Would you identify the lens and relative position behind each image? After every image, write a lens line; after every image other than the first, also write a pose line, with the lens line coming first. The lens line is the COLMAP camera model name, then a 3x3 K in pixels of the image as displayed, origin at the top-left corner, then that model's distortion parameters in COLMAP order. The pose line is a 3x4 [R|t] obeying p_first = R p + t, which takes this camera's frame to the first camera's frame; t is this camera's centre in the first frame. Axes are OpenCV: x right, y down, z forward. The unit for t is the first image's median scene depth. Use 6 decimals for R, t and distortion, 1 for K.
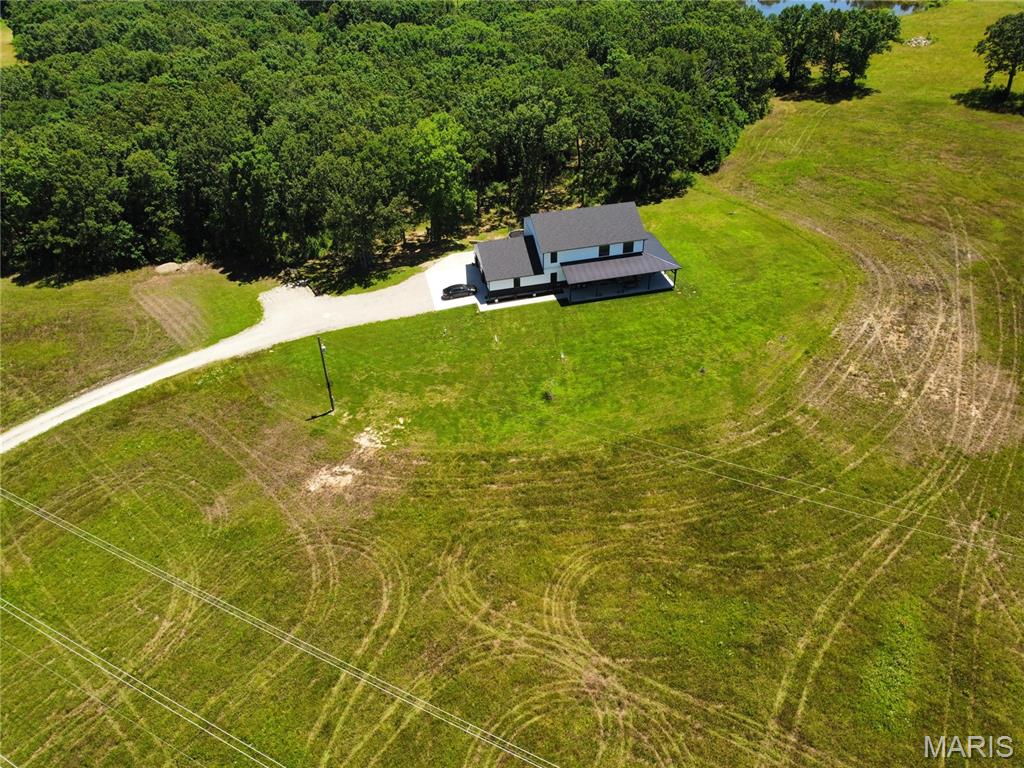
lens RADIAL K [[790.9, 0, 512.0], [0, 790.9, 384.0], [0, 0, 1]] dist [-0.001895, 0.000245]
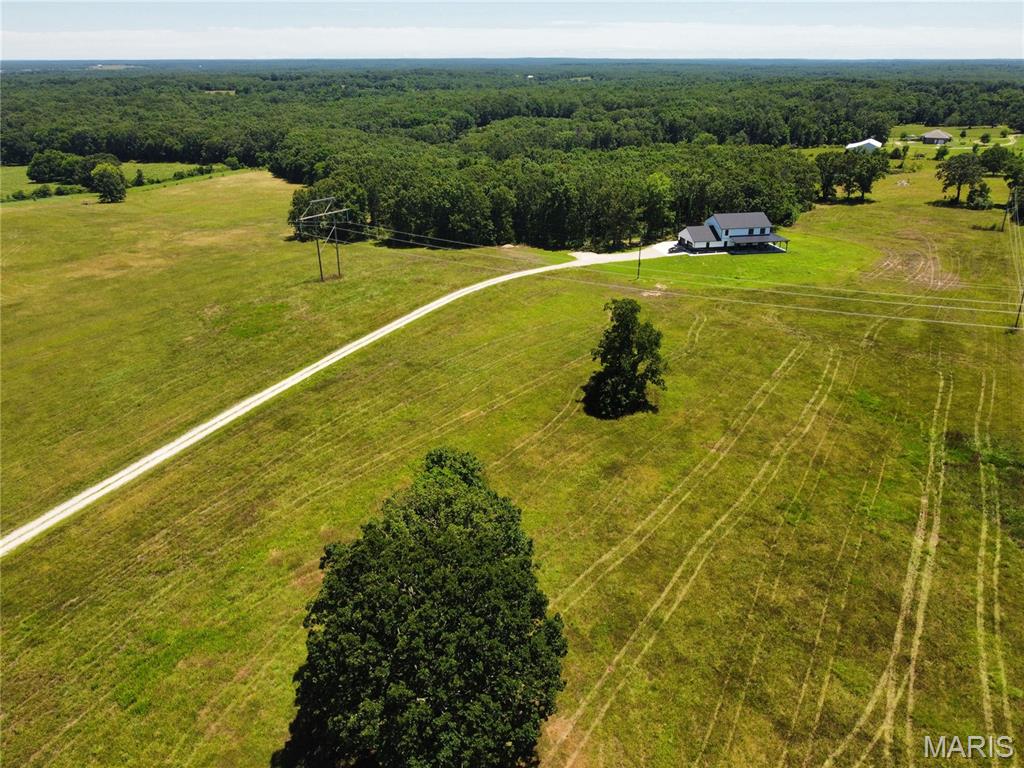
lens RADIAL K [[790.9, 0, 512.0], [0, 790.9, 384.0], [0, 0, 1]] dist [-0.001895, 0.000245]
pose [[0.999333, 0.035401, -0.008984, -0.410096], [-0.036522, 0.970727, -0.237392, 0.631778], [0.000317, 0.237561, 0.971372, -0.762737]]
